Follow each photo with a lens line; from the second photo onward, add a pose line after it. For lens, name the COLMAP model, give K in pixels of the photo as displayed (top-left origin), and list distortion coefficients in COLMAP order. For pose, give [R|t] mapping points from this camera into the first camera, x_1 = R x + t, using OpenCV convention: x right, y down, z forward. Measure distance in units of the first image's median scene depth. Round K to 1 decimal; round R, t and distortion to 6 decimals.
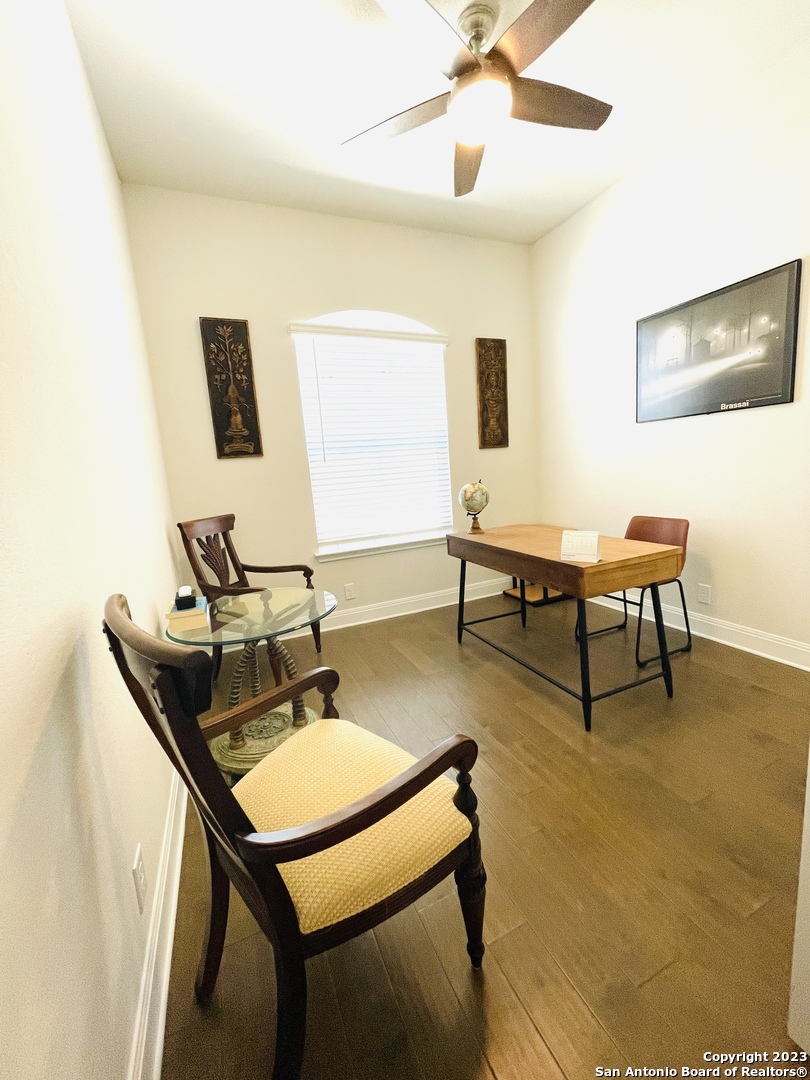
lens RADIAL K [[433.7, 0, 407.9], [0, 433.7, 539.2], [0, 0, 1]] dist [0.002953, -0.001107]
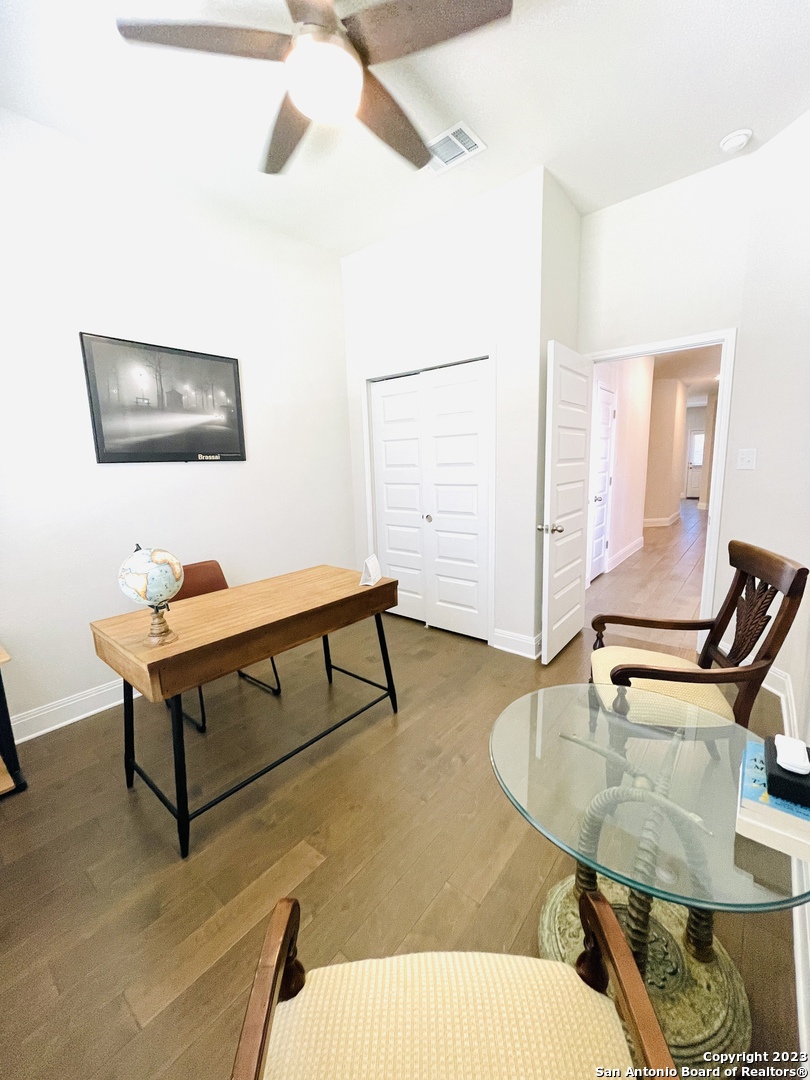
lens RADIAL K [[433.7, 0, 403.7], [0, 433.7, 537.4], [0, 0, 1]] dist [0.002953, -0.001107]
pose [[-0.433953, -0.079237, 0.897444, -0.543012], [0.194104, 0.964509, 0.179016, -0.210658], [-0.879777, 0.251883, -0.403171, 1.080238]]
